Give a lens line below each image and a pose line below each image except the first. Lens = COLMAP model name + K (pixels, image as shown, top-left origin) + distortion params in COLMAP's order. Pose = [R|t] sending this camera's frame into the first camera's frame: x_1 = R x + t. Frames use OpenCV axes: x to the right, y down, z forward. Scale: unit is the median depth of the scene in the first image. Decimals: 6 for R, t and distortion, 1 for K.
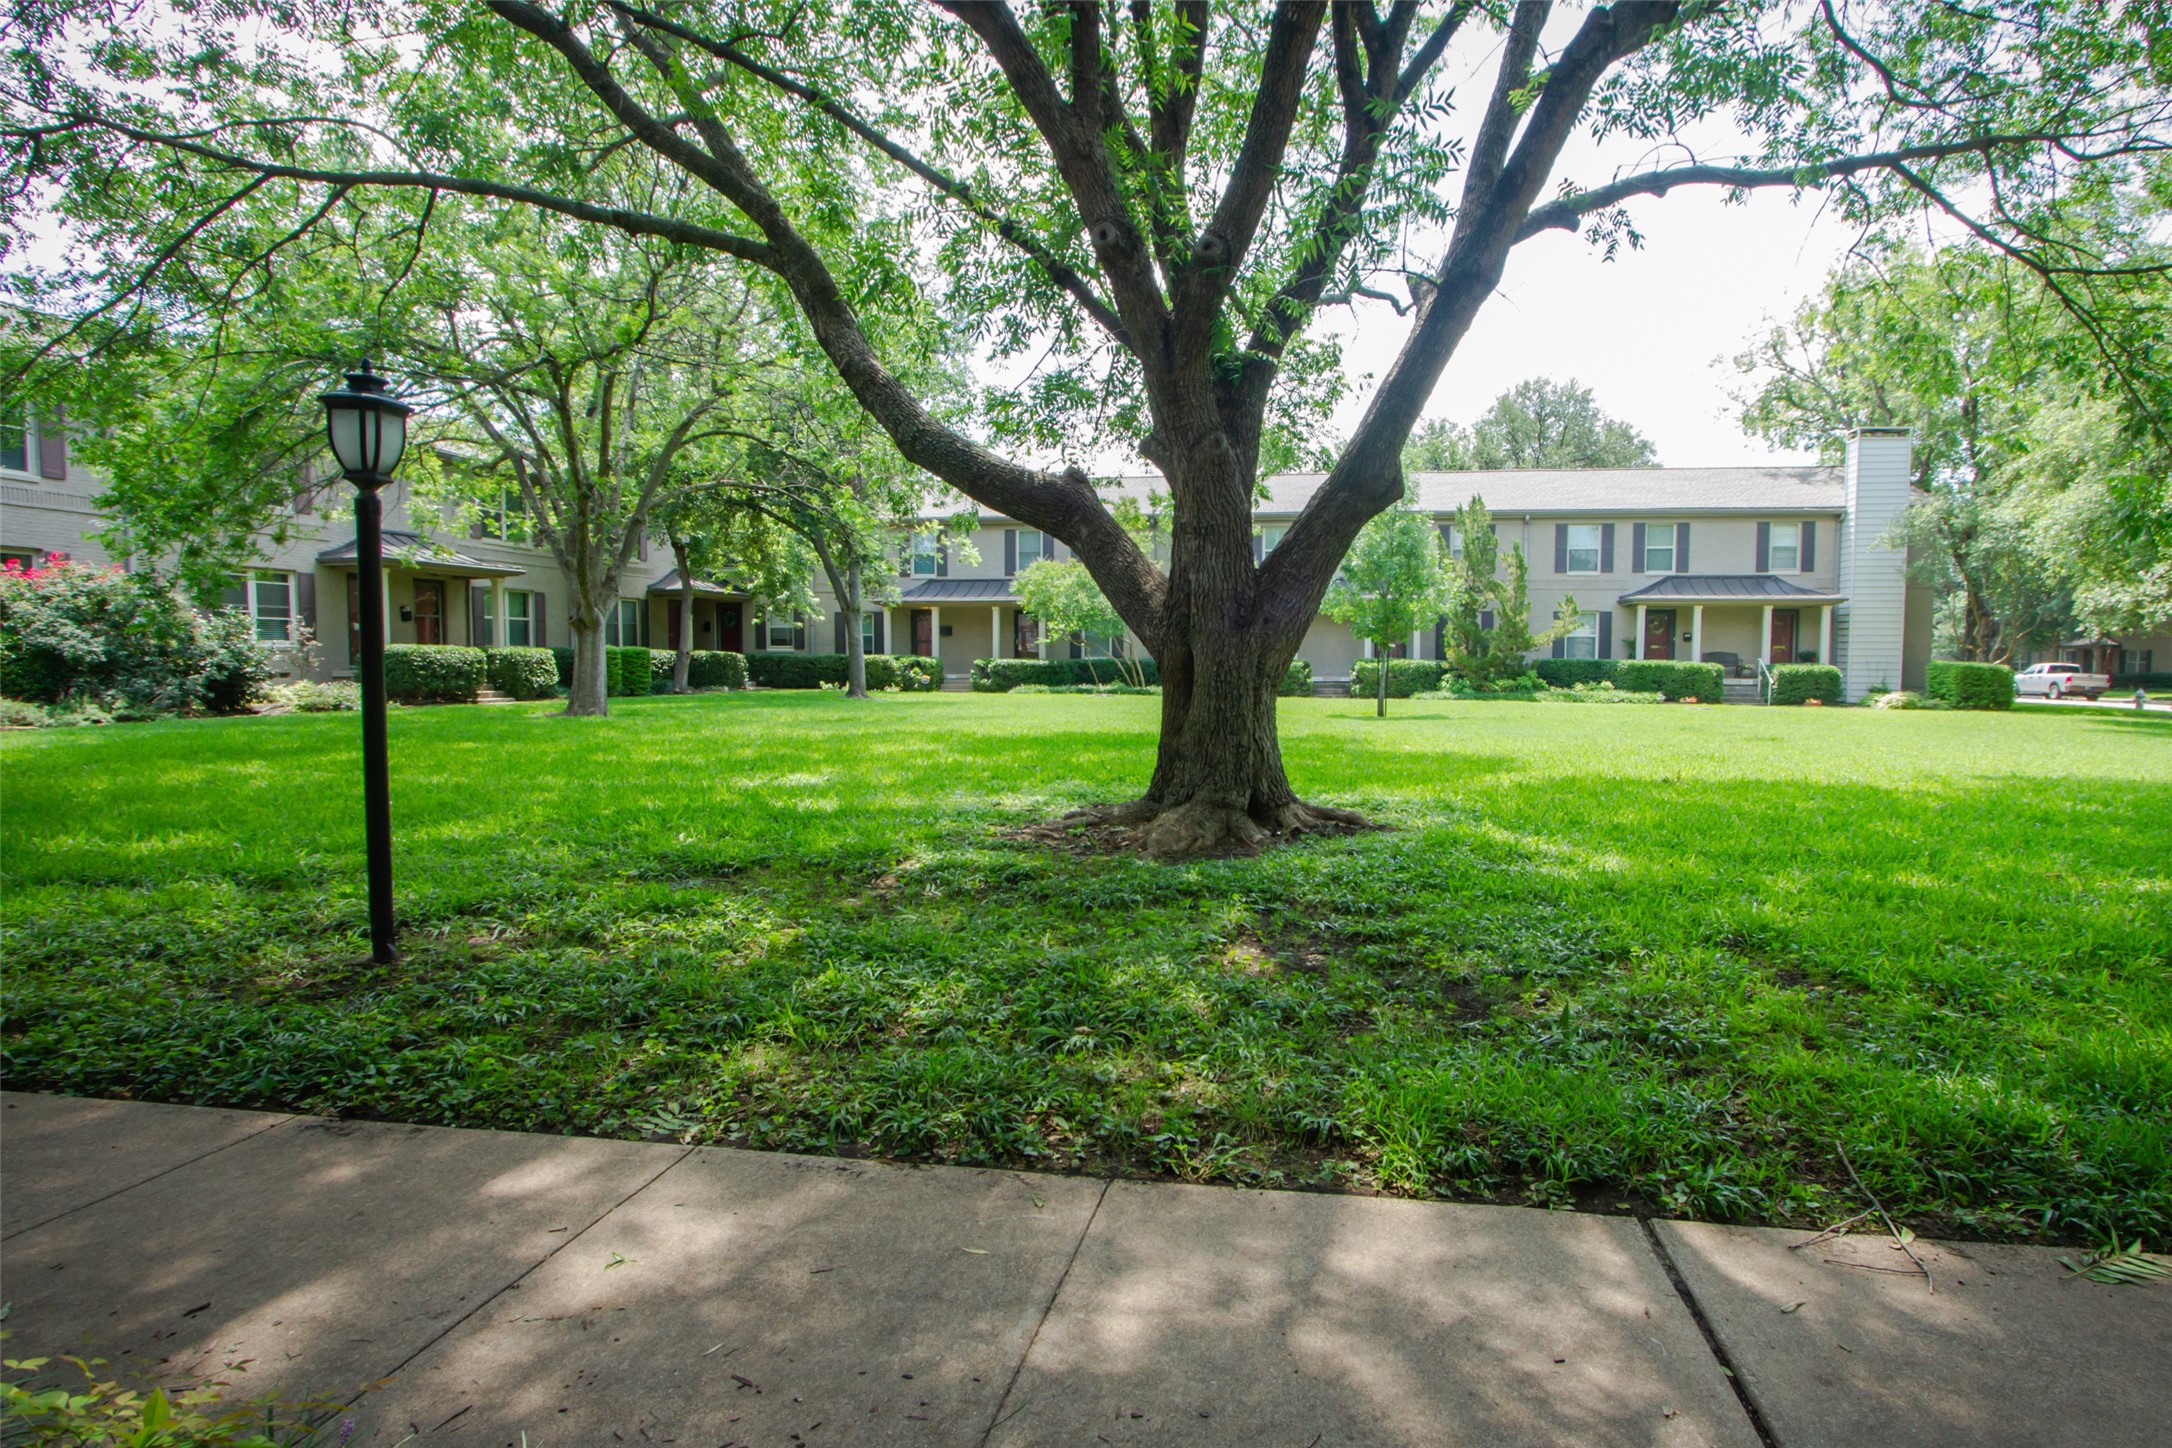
lens RADIAL K [[1113.4, 0, 1155.6], [0, 1113.4, 754.0], [0, 0, 1]] dist [-0.014650, 0.002138]
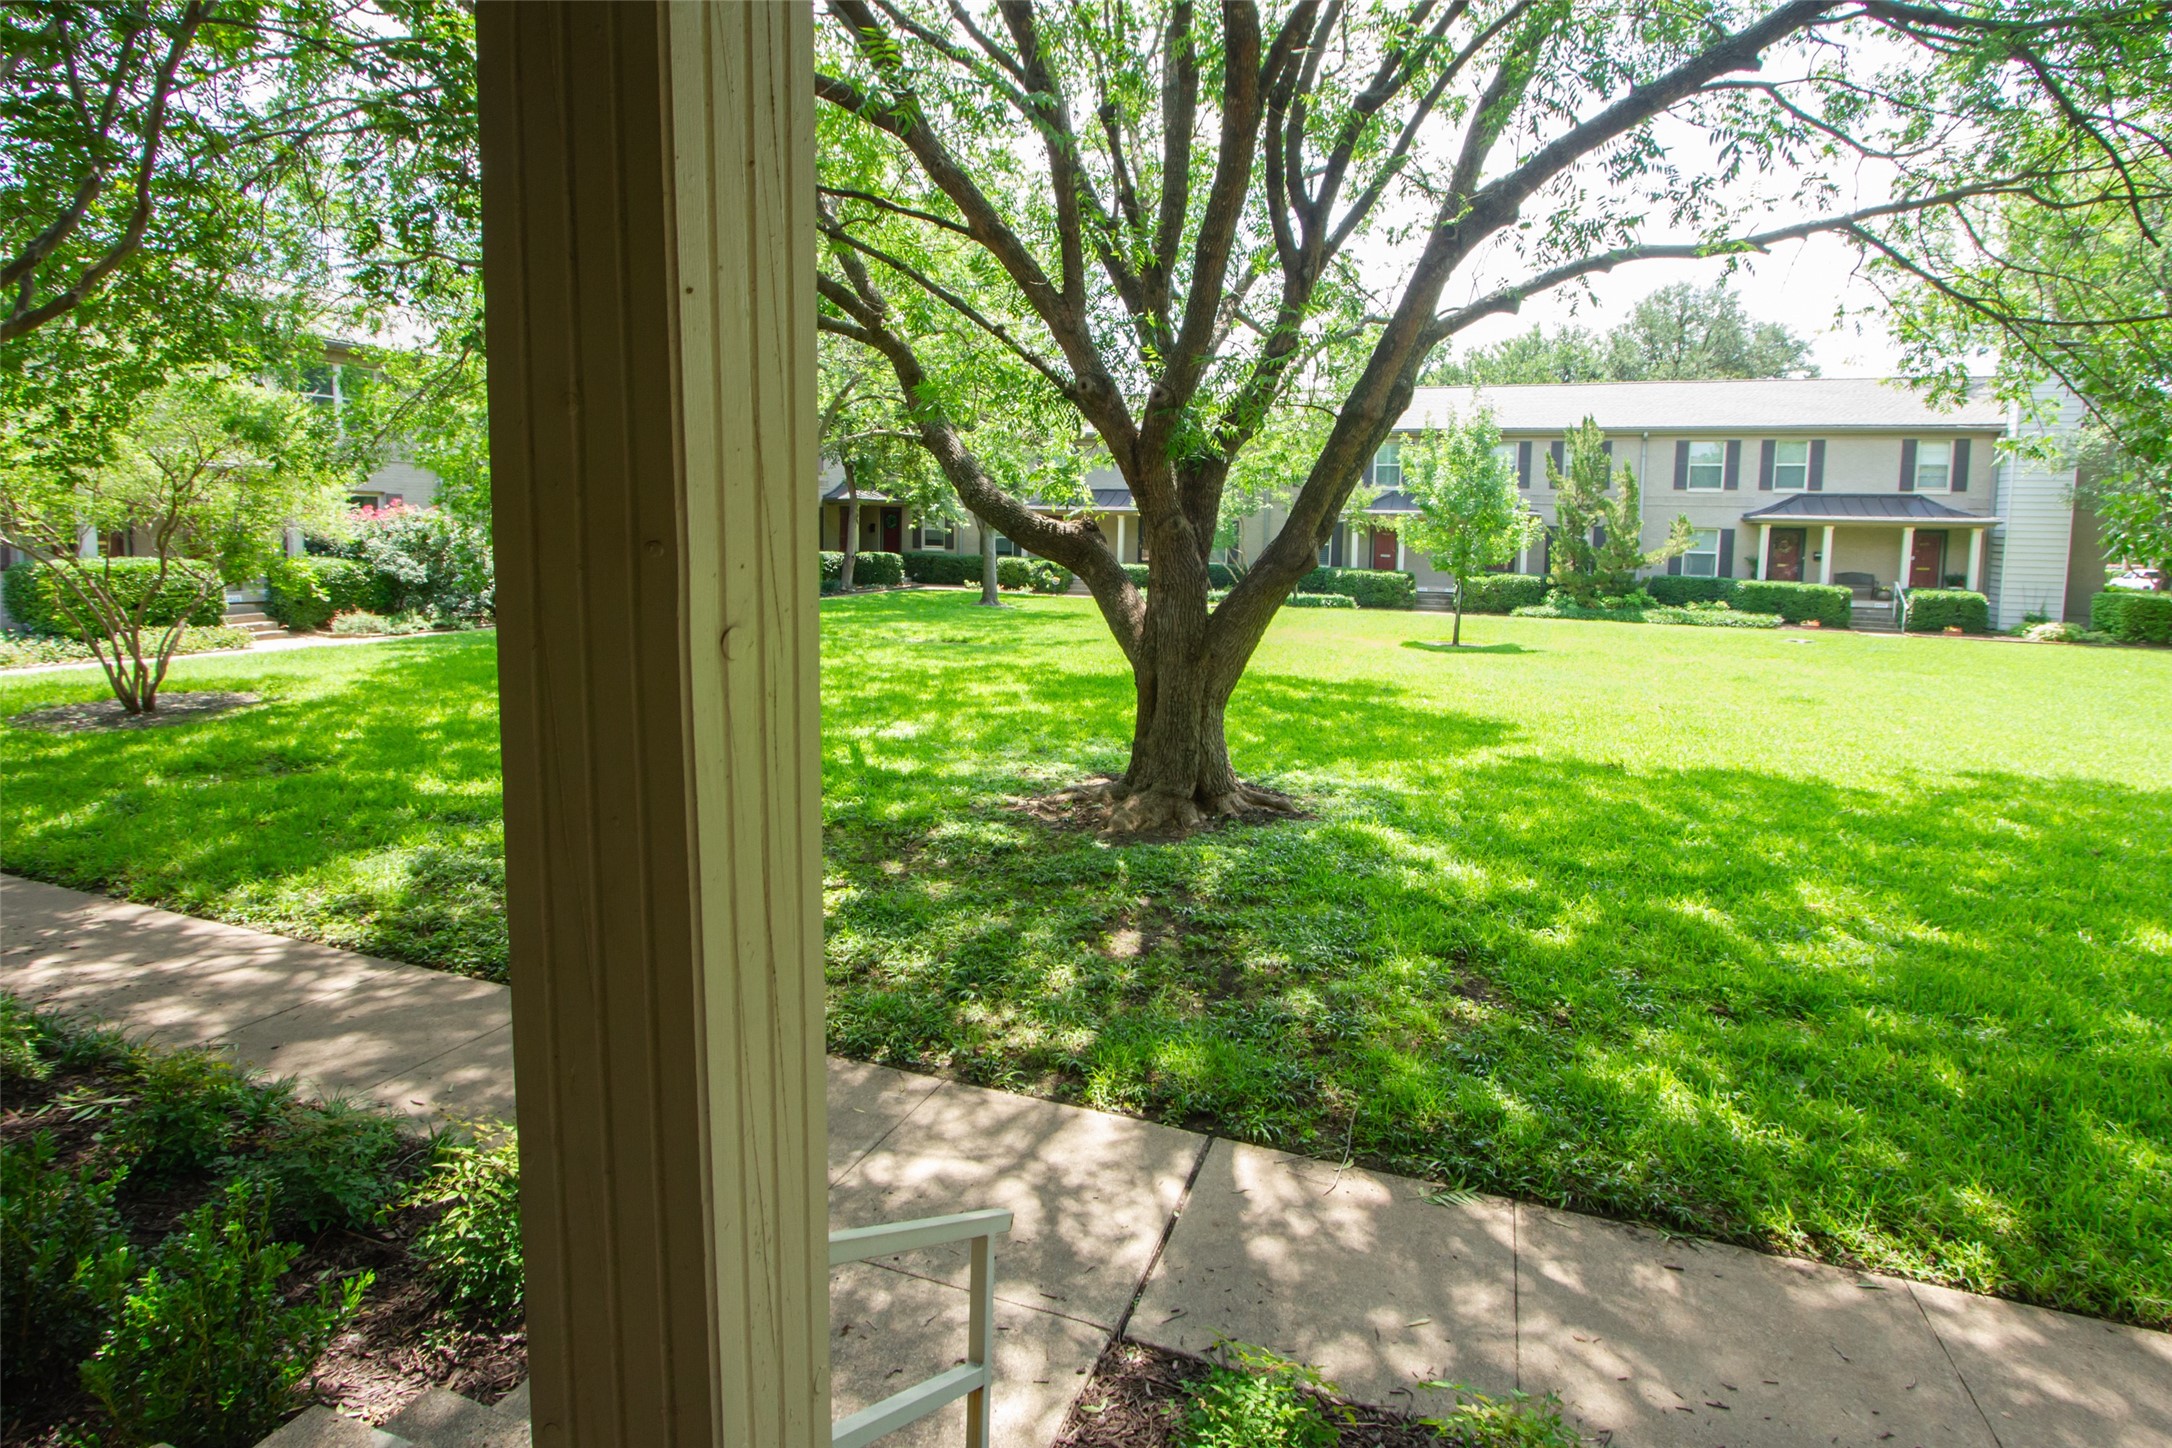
lens RADIAL K [[1113.4, 0, 1104.7], [0, 1113.4, 637.4], [0, 0, 1]] dist [-0.014650, 0.002138]
pose [[0.980154, 0.037610, -0.194638, 0.061799], [-0.032297, 0.999016, 0.030401, -0.047673], [0.195590, -0.023511, 0.980404, -0.085116]]
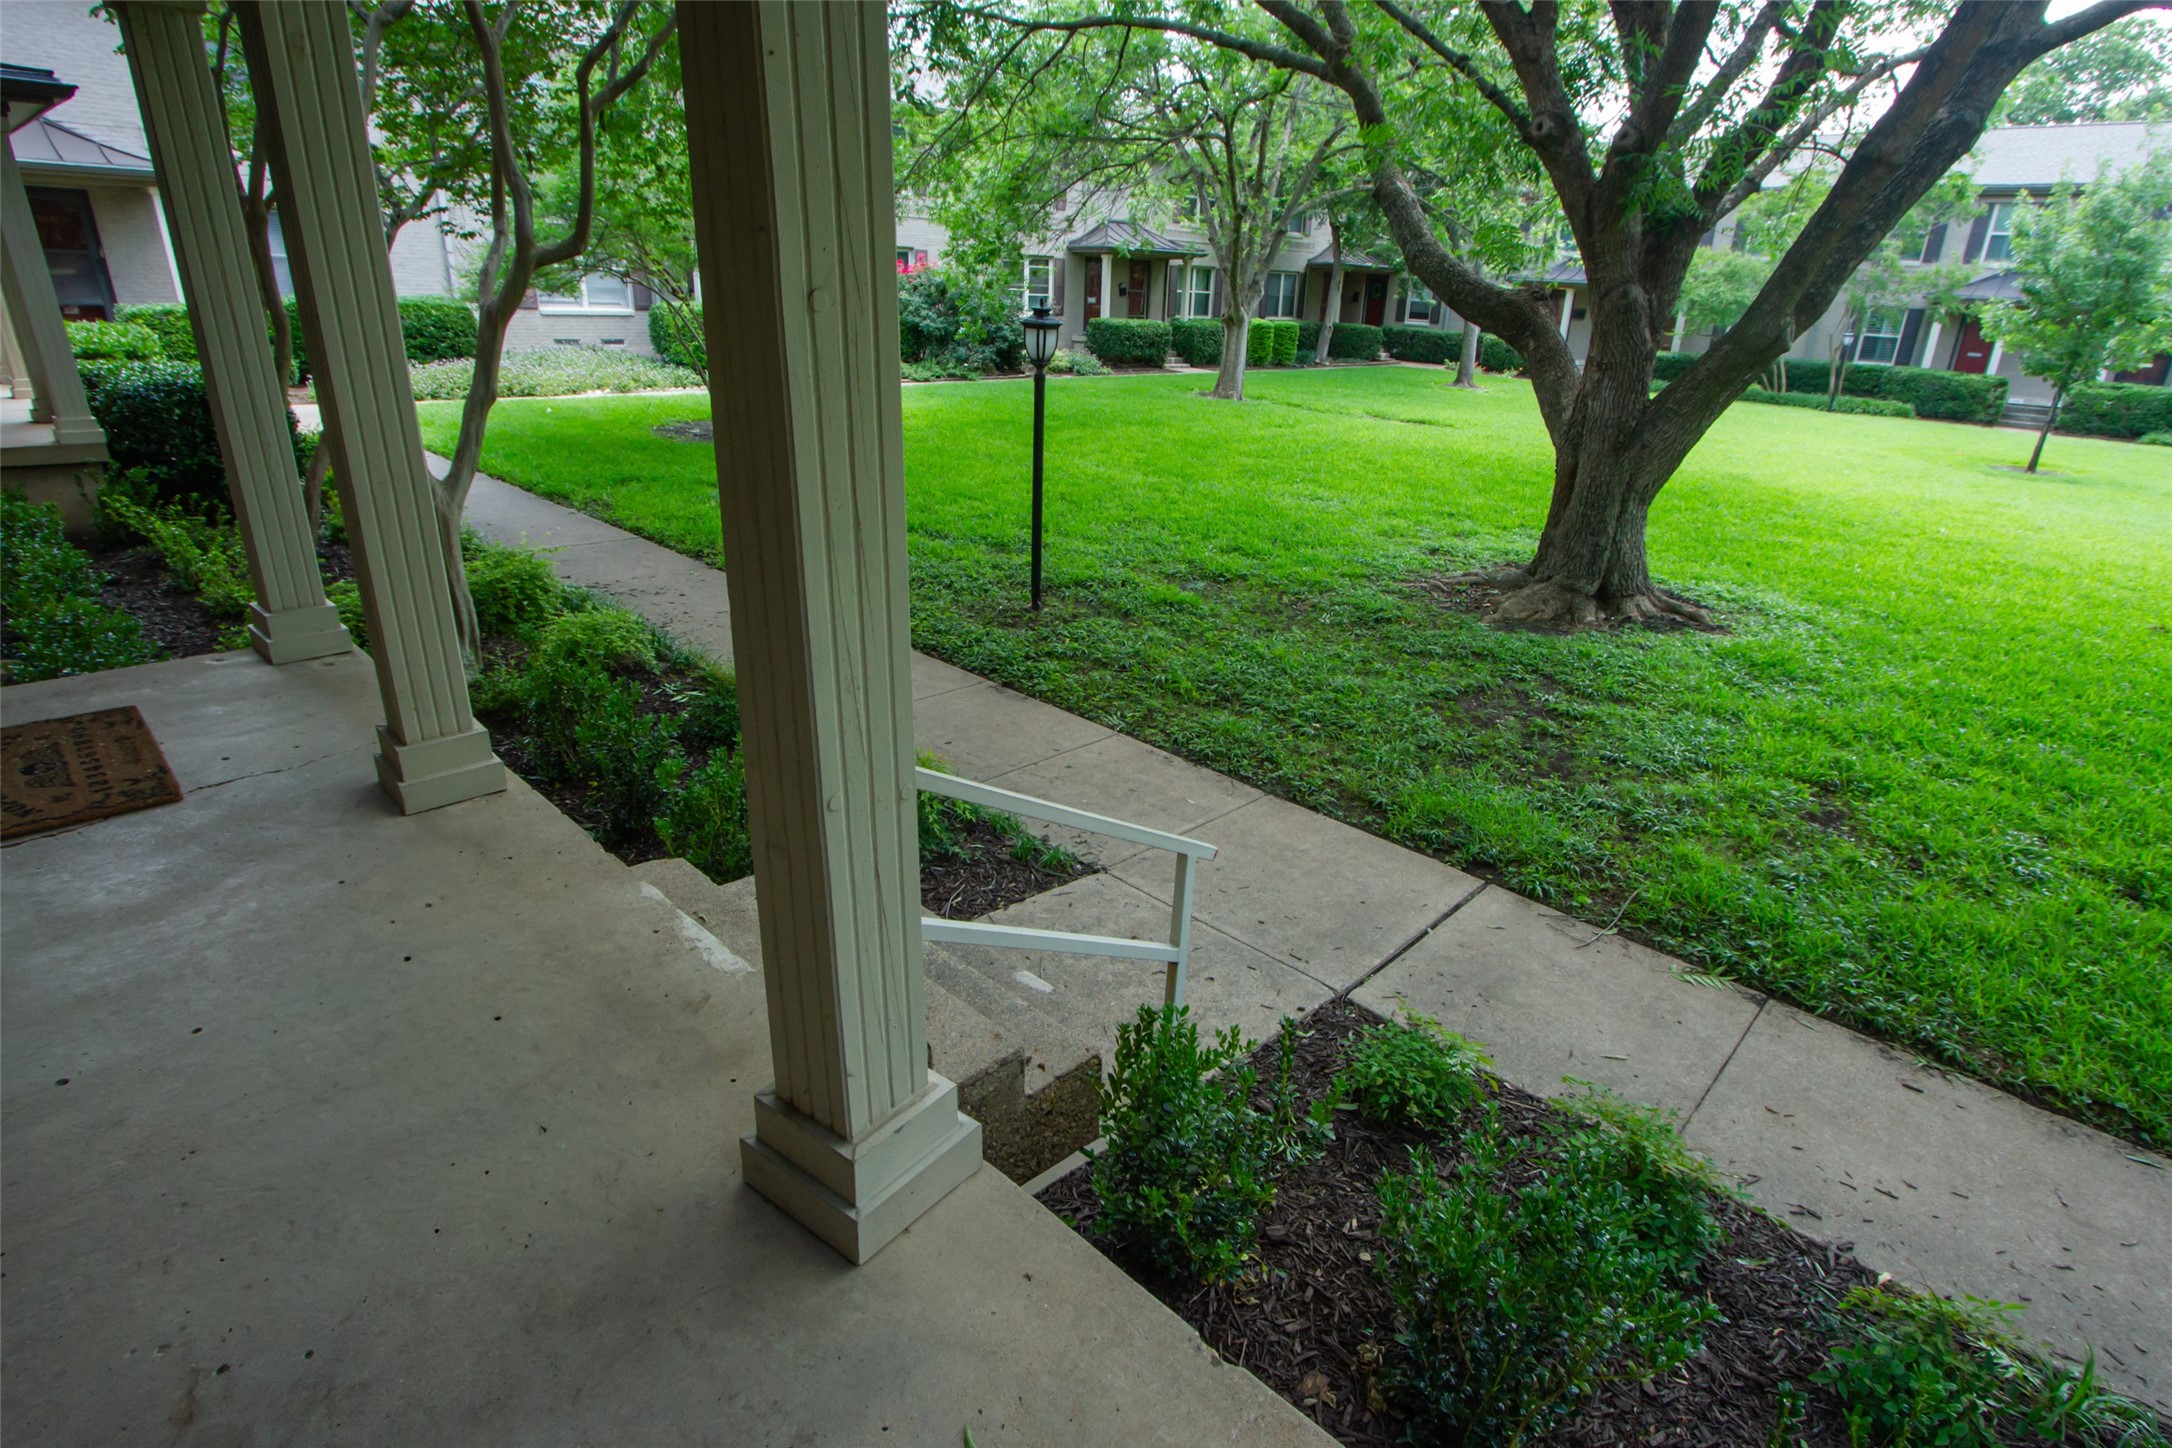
lens RADIAL K [[1113.4, 0, 1144.5], [0, 1113.4, 728.6], [0, 0, 1]] dist [-0.014650, 0.002138]
pose [[0.825146, 0.244955, -0.509049, 0.092010], [-0.084860, 0.944622, 0.316999, -0.044686], [0.558510, -0.218372, 0.800238, -0.093212]]
